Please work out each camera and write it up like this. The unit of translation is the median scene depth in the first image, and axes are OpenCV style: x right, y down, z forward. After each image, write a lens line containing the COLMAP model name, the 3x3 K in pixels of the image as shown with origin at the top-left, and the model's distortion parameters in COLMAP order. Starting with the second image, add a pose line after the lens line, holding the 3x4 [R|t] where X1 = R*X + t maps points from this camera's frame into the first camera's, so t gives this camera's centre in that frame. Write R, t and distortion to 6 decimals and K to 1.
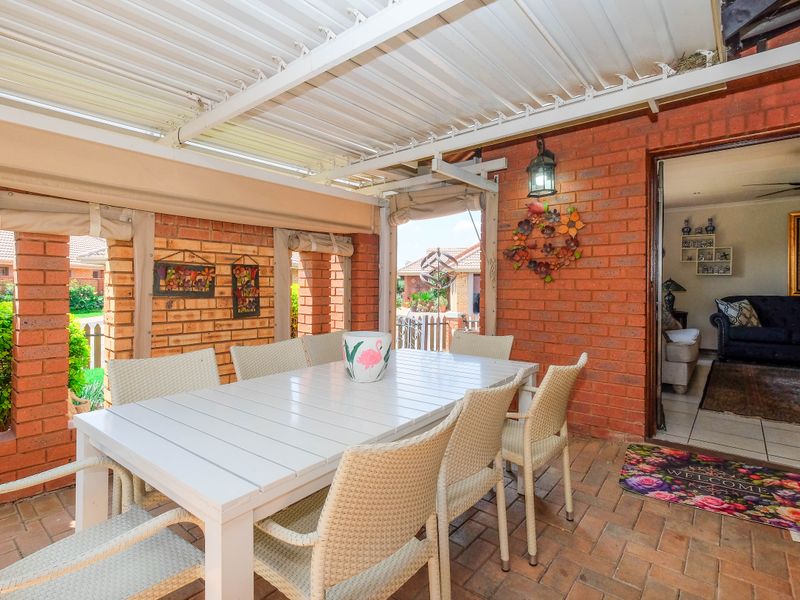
lens RADIAL K [[401.9, 0, 397.8], [0, 401.9, 302.6], [0, 0, 1]] dist [0.011371, 0.000073]
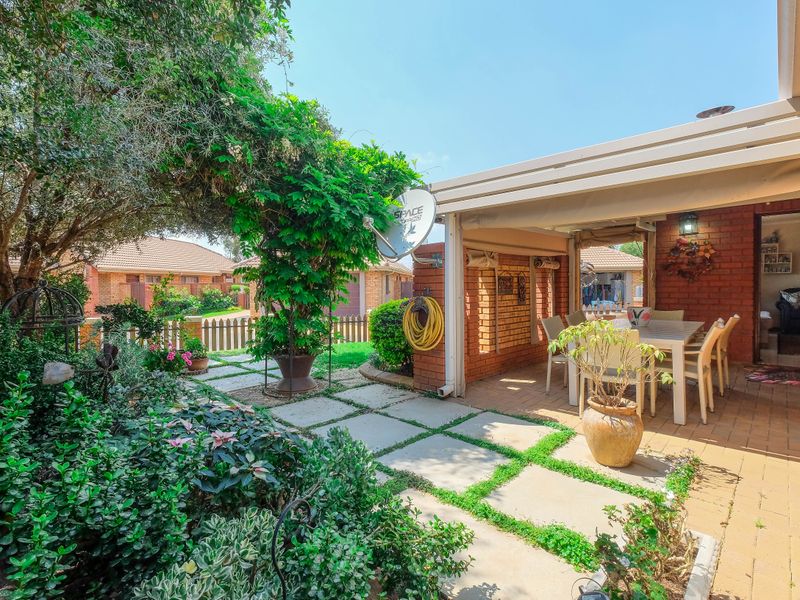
lens RADIAL K [[382.1, 0, 399.2], [0, 382.1, 306.2], [0, 0, 1]] dist [0.000604, -0.000003]
pose [[0.996006, -0.013773, -0.088220, -0.762405], [0.015364, 0.999731, 0.017383, 0.005716], [0.087957, -0.018669, 0.995949, -0.808273]]
